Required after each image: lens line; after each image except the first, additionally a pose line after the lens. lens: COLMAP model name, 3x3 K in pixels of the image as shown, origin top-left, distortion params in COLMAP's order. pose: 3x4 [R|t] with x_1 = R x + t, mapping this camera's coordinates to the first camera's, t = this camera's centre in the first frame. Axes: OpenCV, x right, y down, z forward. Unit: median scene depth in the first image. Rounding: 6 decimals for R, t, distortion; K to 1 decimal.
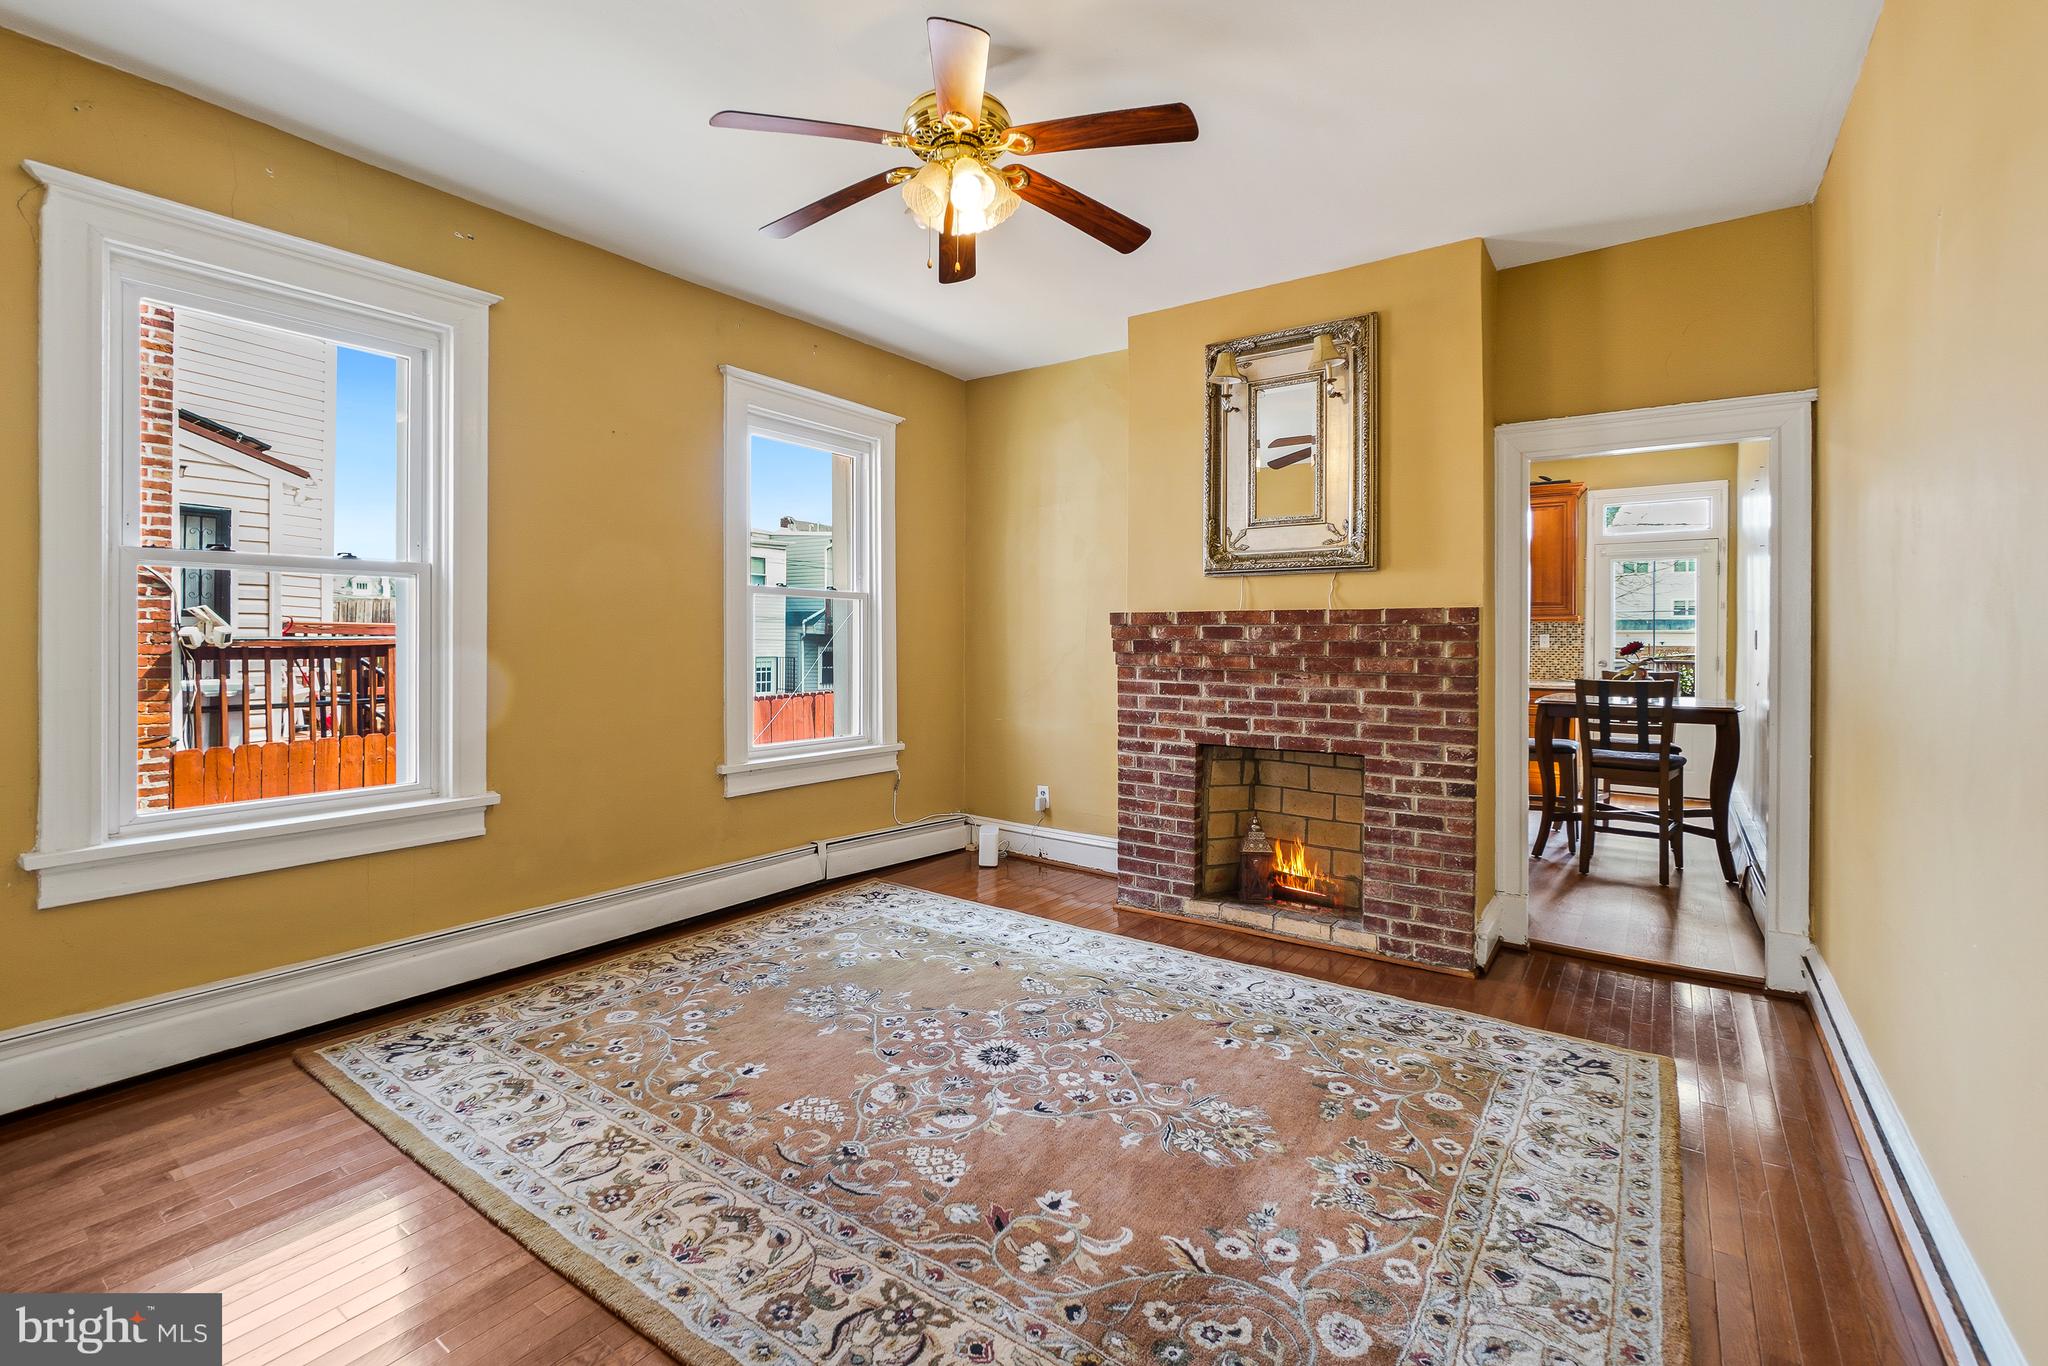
lens RADIAL K [[893.6, 0, 1027.1], [0, 893.6, 653.4], [0, 0, 1]] dist [-0.001882, 0.001215]
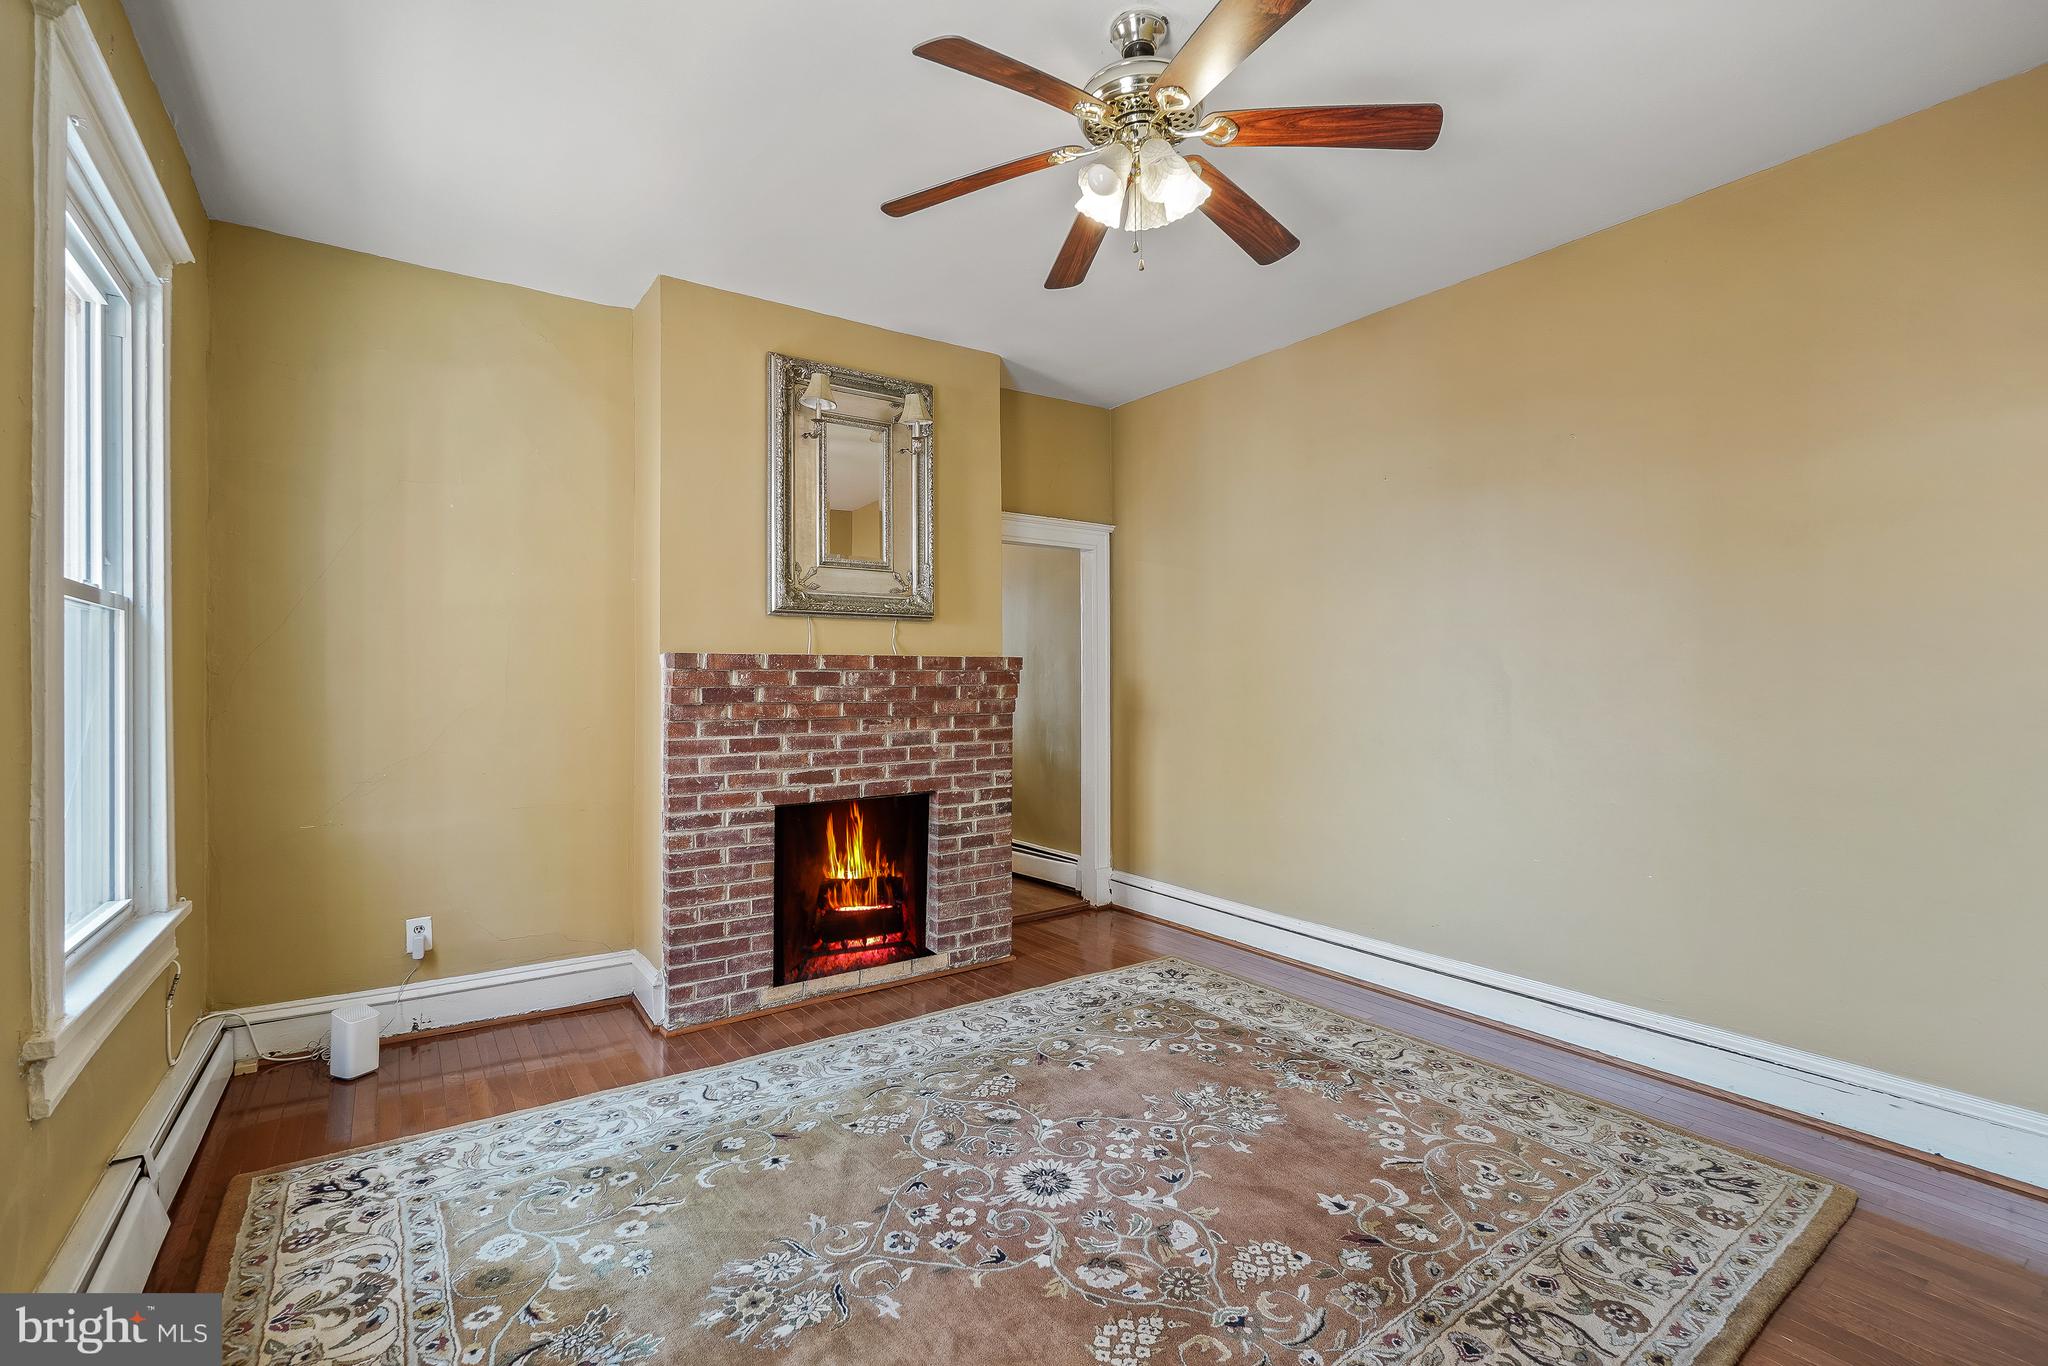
lens RADIAL K [[896.6, 0, 1011.4], [0, 896.6, 679.8], [0, 0, 1]] dist [-0.007762, 0.004014]
pose [[0.349803, -0.006645, 0.936800, -0.639219], [0.021142, 0.999776, -0.000802, -0.018895], [-0.936585, 0.020086, 0.349865, 0.555629]]
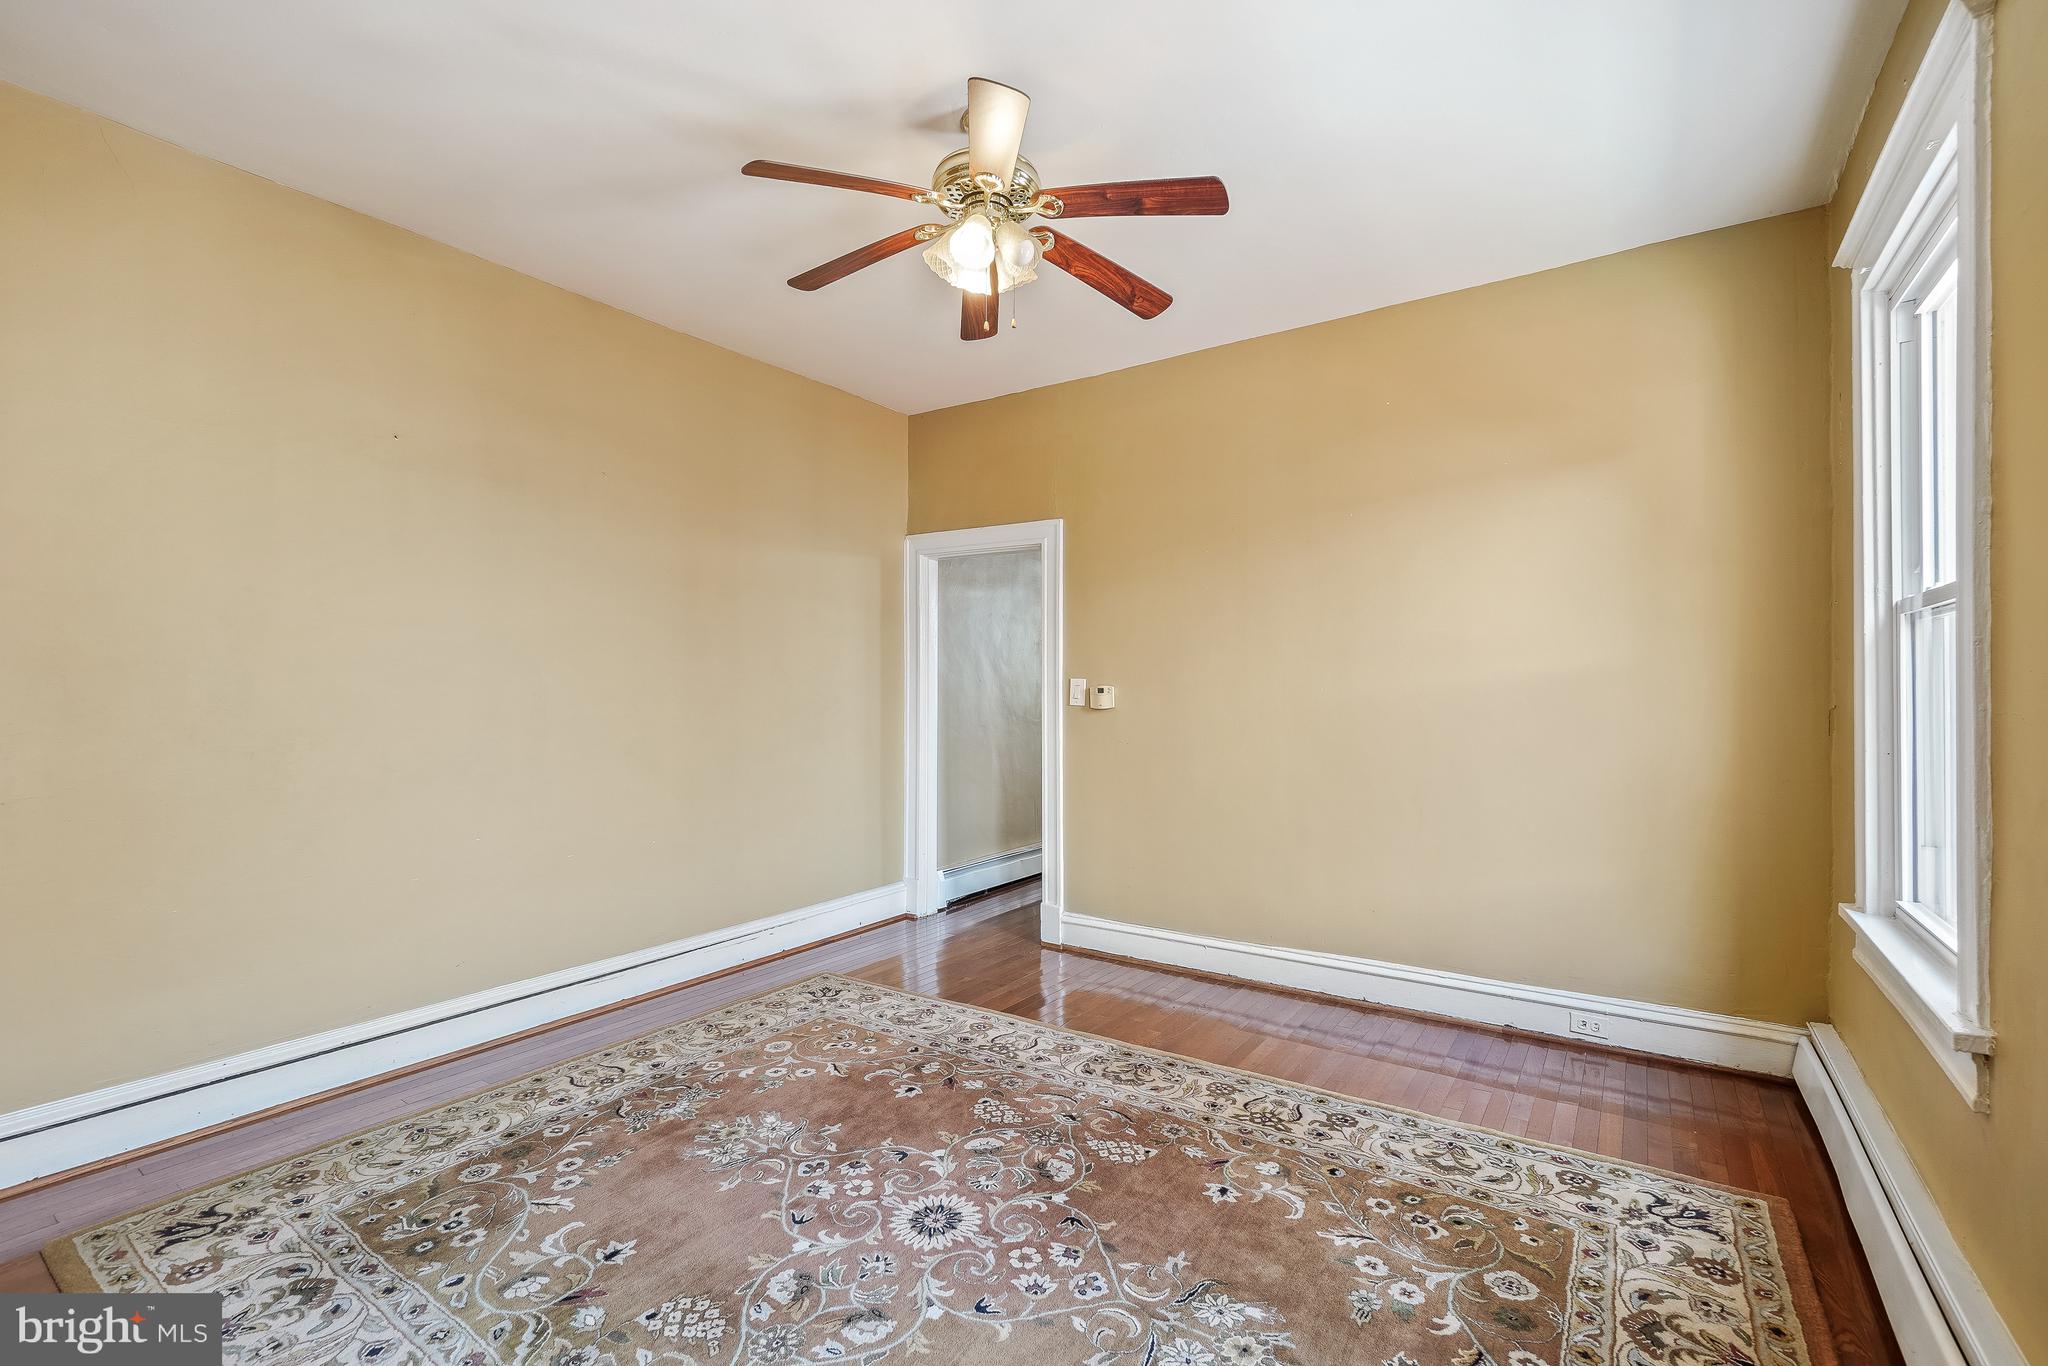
lens RADIAL K [[896.6, 0, 1019.7], [0, 896.6, 670.9], [0, 0, 1]] dist [-0.007762, 0.004014]
pose [[-0.999963, -0.007817, 0.003723, -0.081288], [-0.007820, 0.999969, -0.000859, -0.029831], [-0.003716, -0.000888, -0.999993, 1.376891]]
